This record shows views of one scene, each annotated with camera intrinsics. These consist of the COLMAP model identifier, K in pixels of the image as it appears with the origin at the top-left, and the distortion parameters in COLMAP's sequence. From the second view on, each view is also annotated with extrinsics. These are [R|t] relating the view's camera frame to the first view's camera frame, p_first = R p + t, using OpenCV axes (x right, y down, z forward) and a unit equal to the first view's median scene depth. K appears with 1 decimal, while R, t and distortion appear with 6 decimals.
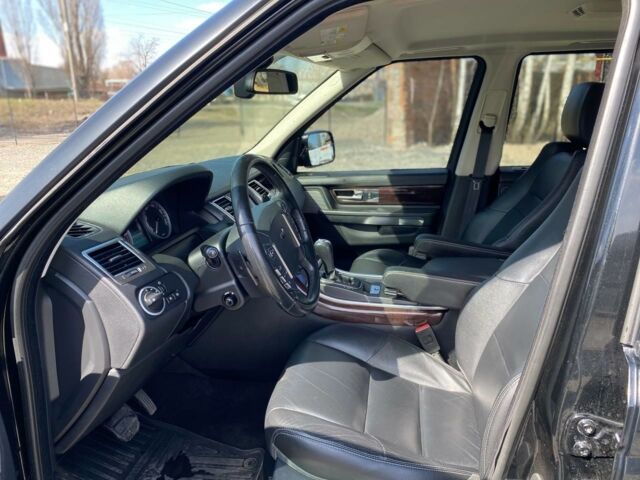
lens RADIAL K [[486.2, 0, 317.5], [0, 486.2, 235.1], [0, 0, 1]] dist [0.076545, -0.087943]
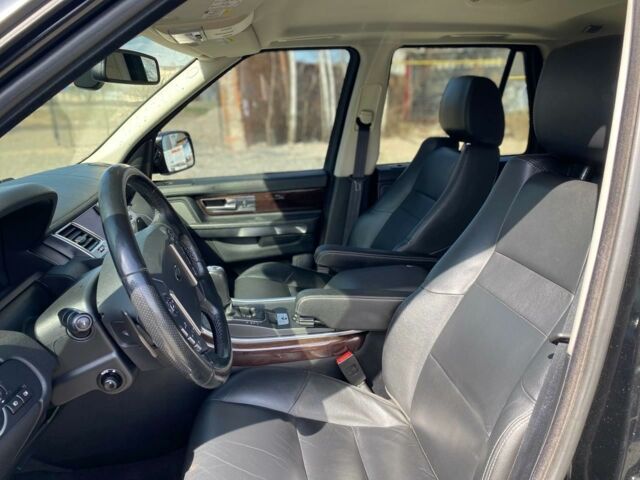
lens RADIAL K [[486.2, 0, 317.5], [0, 486.2, 235.1], [0, 0, 1]] dist [0.076545, -0.087943]
pose [[0.944452, -0.091392, 0.315686, -0.078434], [0.091592, 0.995695, 0.014237, -0.038891], [-0.315628, 0.015469, 0.948757, 0.190952]]
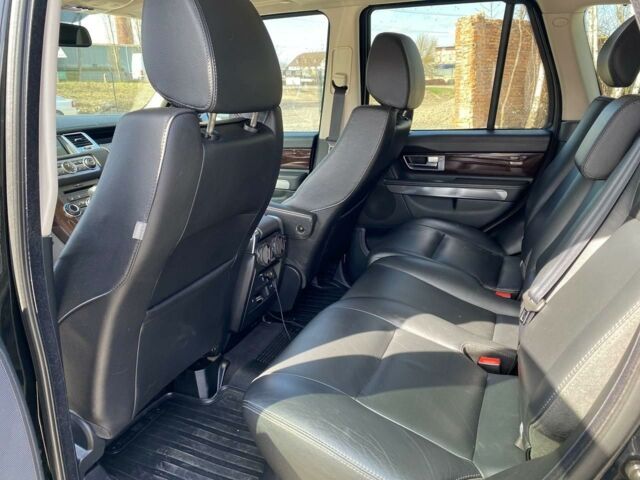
lens RADIAL K [[486.2, 0, 317.5], [0, 486.2, 235.1], [0, 0, 1]] dist [0.076545, -0.087943]
pose [[0.968787, 0.071747, -0.237283, 0.764984], [-0.064061, 0.997146, 0.039958, 0.045152], [0.239473, -0.023510, 0.970618, 0.080307]]
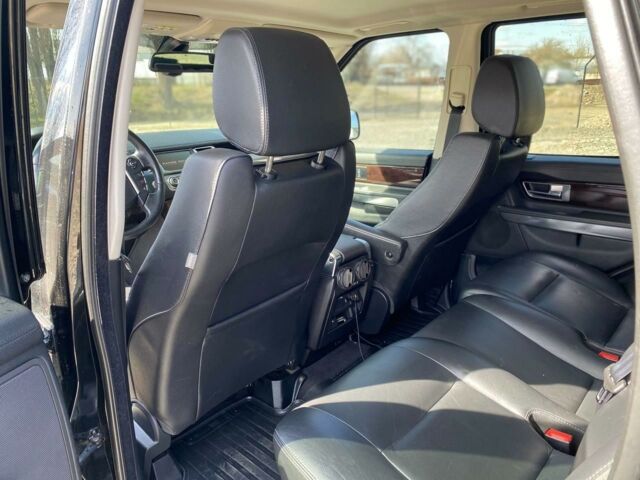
lens RADIAL K [[486.2, 0, 317.5], [0, 486.2, 235.1], [0, 0, 1]] dist [0.076545, -0.087943]
pose [[0.847304, 0.154244, -0.508217, 0.871198], [-0.137971, 0.987972, 0.069823, -0.016717], [0.512874, 0.010958, 0.858394, 0.122038]]
